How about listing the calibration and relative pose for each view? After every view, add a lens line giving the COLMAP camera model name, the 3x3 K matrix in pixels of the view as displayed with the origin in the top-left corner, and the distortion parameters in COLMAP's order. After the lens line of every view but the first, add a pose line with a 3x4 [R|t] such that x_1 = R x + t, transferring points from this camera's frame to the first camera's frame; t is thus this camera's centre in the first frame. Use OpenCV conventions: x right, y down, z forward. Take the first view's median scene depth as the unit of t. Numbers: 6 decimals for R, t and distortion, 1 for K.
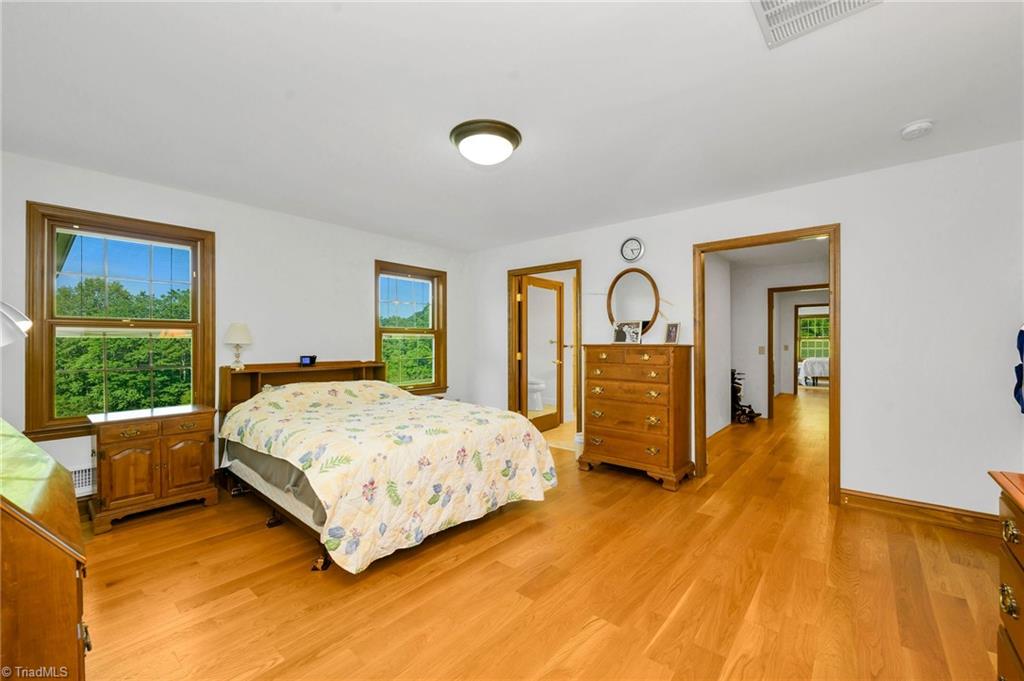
lens RADIAL K [[401.0, 0, 514.7], [0, 401.0, 342.8], [0, 0, 1]] dist [-0.007161, 0.000629]
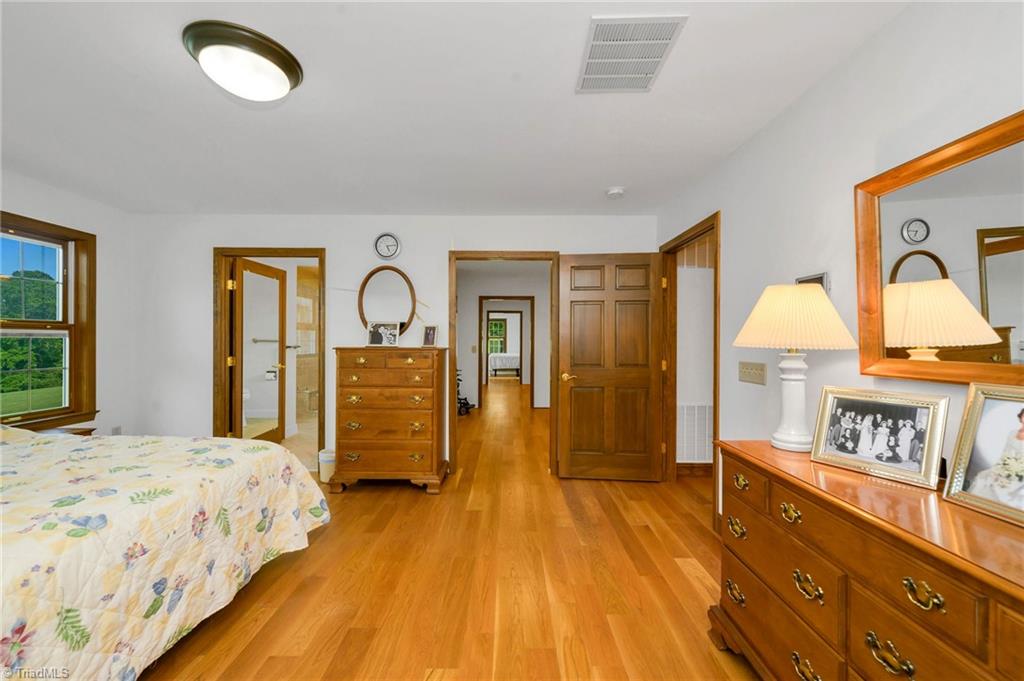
lens RADIAL K [[401.0, 0, 503.8], [0, 401.0, 341.9], [0, 0, 1]] dist [-0.007161, 0.000629]
pose [[0.770099, 0.002749, 0.637918, -0.111027], [-0.006083, 0.999977, 0.003034, -0.013873], [-0.637895, -0.006217, 0.770098, 0.115654]]
